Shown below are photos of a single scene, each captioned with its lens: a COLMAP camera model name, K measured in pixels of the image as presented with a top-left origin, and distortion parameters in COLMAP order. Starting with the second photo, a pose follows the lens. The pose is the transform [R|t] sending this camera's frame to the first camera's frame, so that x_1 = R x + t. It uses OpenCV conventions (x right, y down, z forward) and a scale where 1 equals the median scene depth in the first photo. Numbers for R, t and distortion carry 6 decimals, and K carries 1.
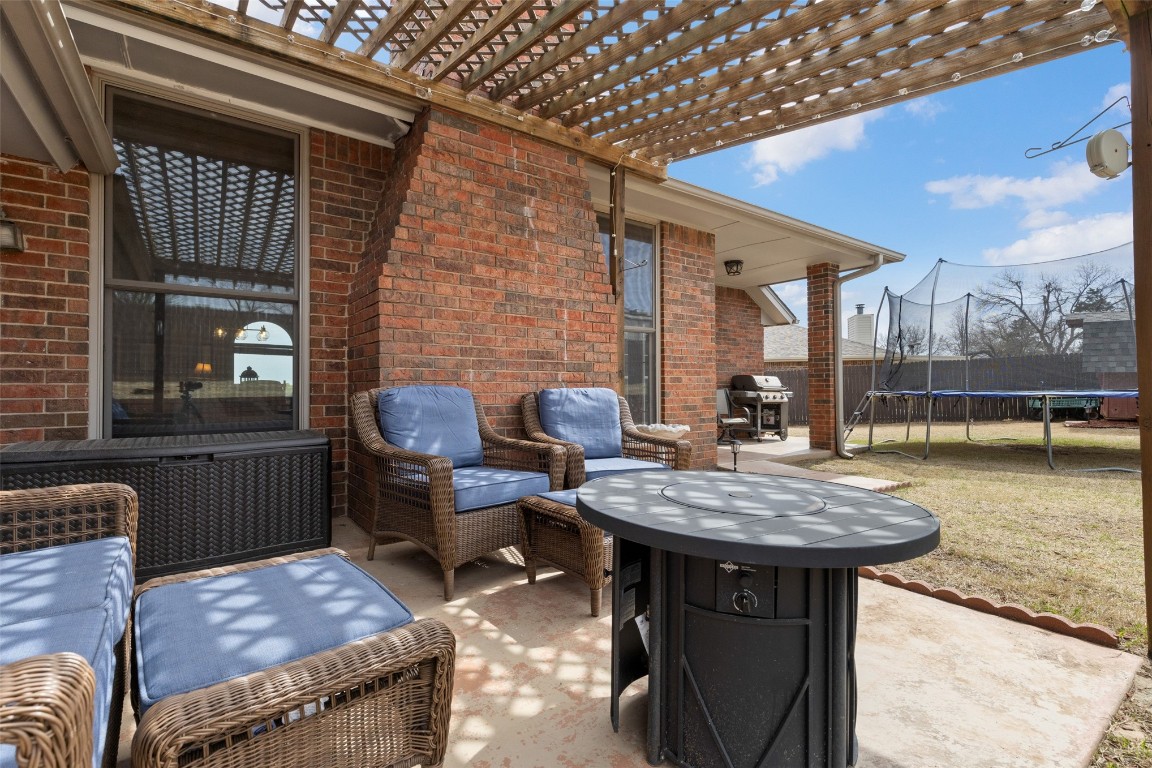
lens RADIAL K [[519.4, 0, 577.0], [0, 519.4, 384.1], [0, 0, 1]] dist [0.004558, -0.001071]
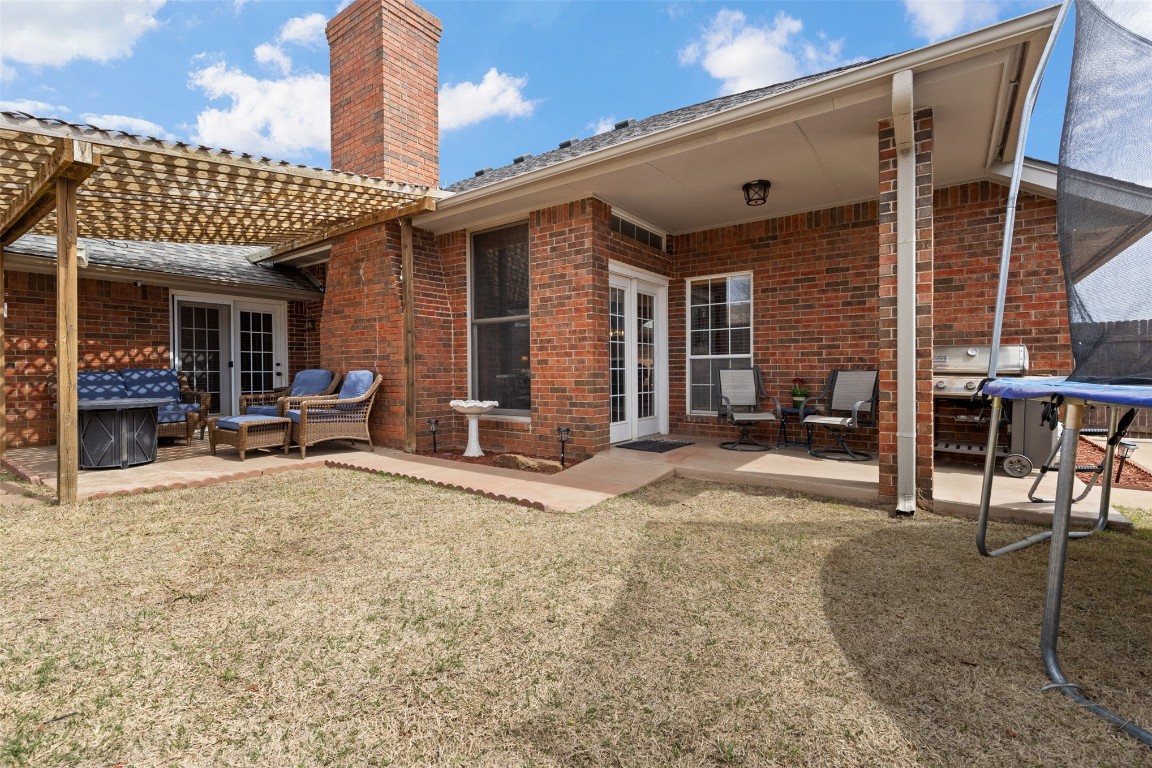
lens RADIAL K [[519.4, 0, 573.0], [0, 519.4, 380.0], [0, 0, 1]] dist [0.004558, -0.001071]
pose [[0.295999, 0.016680, -0.955043, 1.172919], [0.010337, 0.999733, 0.020664, 0.006434], [0.955132, -0.015989, 0.295747, 0.741822]]
